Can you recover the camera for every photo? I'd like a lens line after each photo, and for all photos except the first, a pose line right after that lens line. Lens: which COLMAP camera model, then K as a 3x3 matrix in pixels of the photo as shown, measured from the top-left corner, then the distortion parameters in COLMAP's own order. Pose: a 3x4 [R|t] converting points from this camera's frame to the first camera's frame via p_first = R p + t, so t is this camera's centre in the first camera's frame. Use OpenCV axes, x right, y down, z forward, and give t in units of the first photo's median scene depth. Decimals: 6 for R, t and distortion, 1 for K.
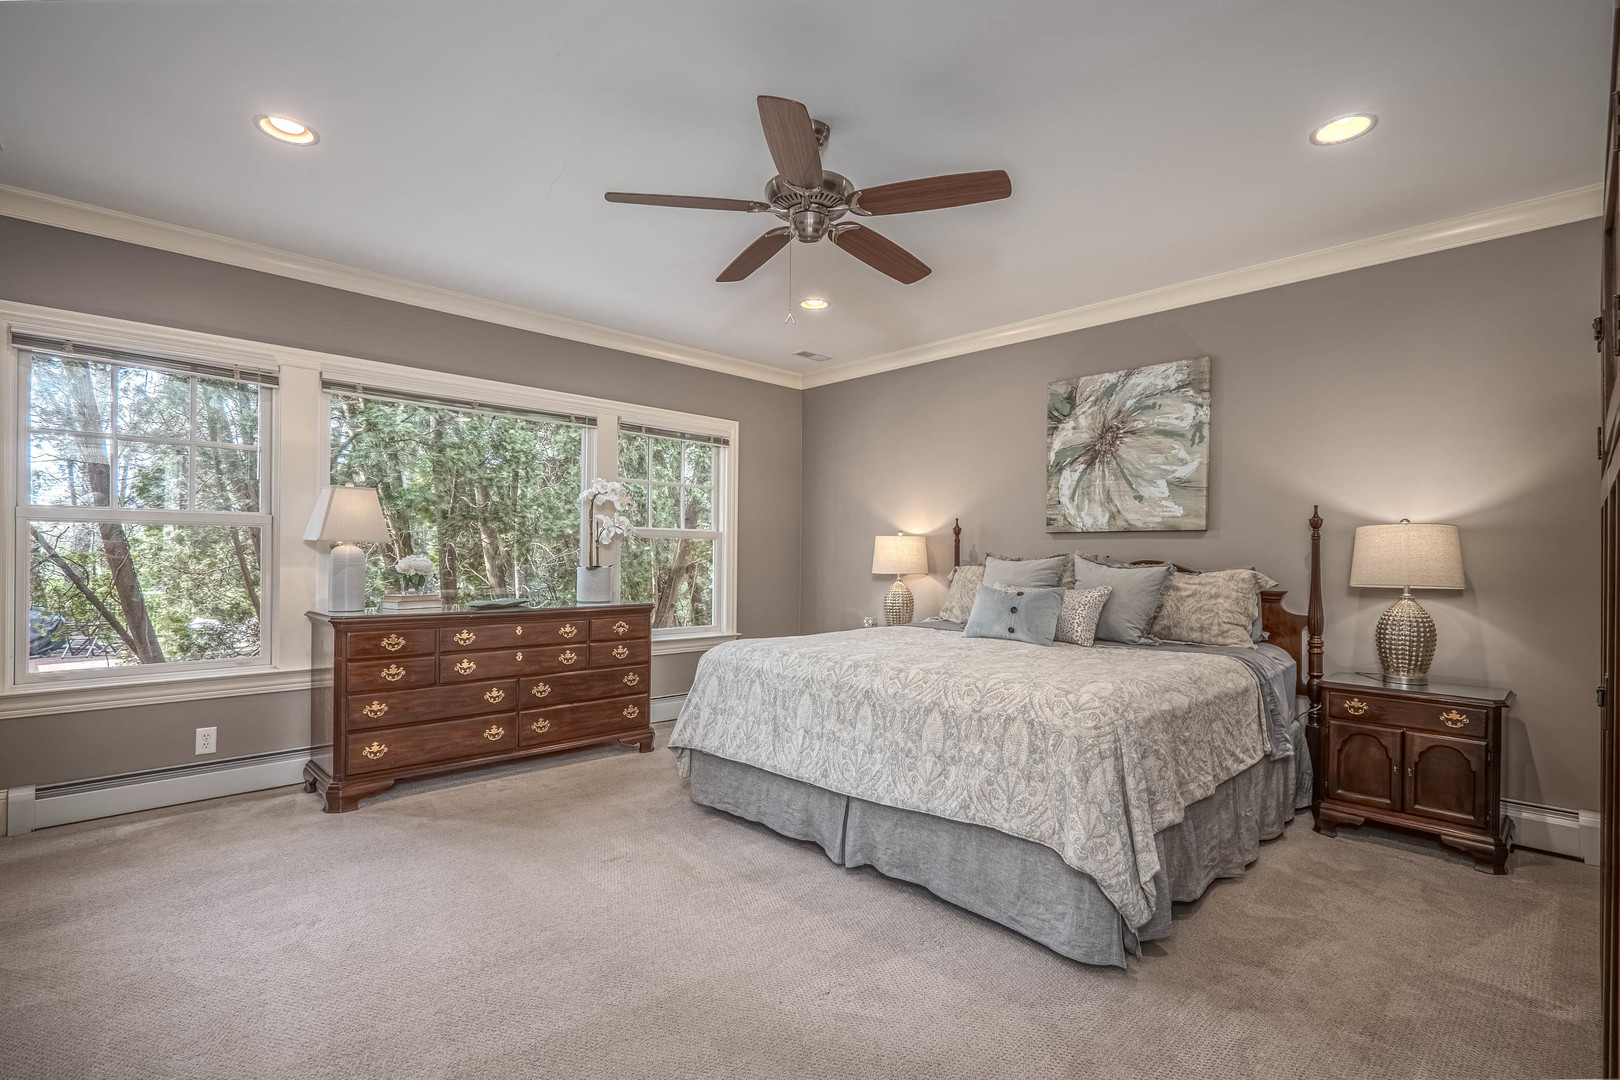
lens RADIAL K [[790.9, 0, 810.0], [0, 790.9, 540.0], [0, 0, 1]] dist [0.037982, 0.000364]
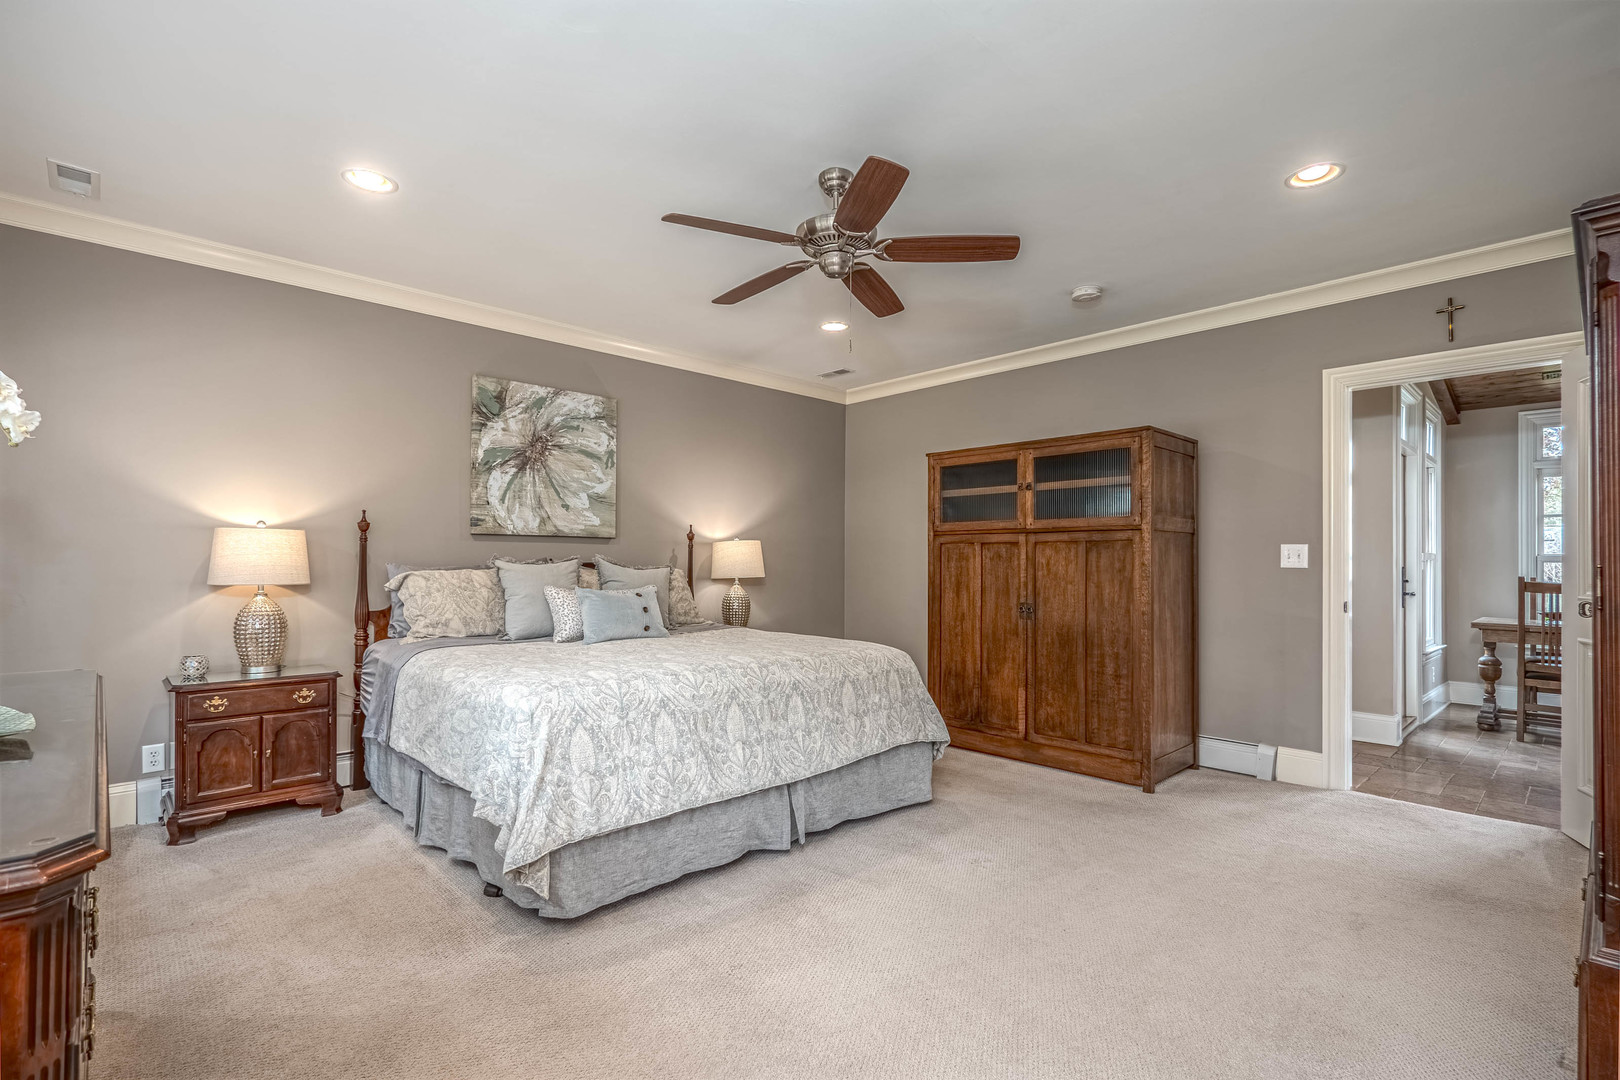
lens RADIAL K [[748.9, 0, 808.1], [0, 748.9, 564.9], [0, 0, 1]] dist [0.003325, 0.000512]
pose [[0.013766, -0.010748, 0.999847, -0.632236], [-0.024385, 0.999641, 0.011082, 0.009111], [-0.999608, -0.024534, 0.013499, 0.633475]]
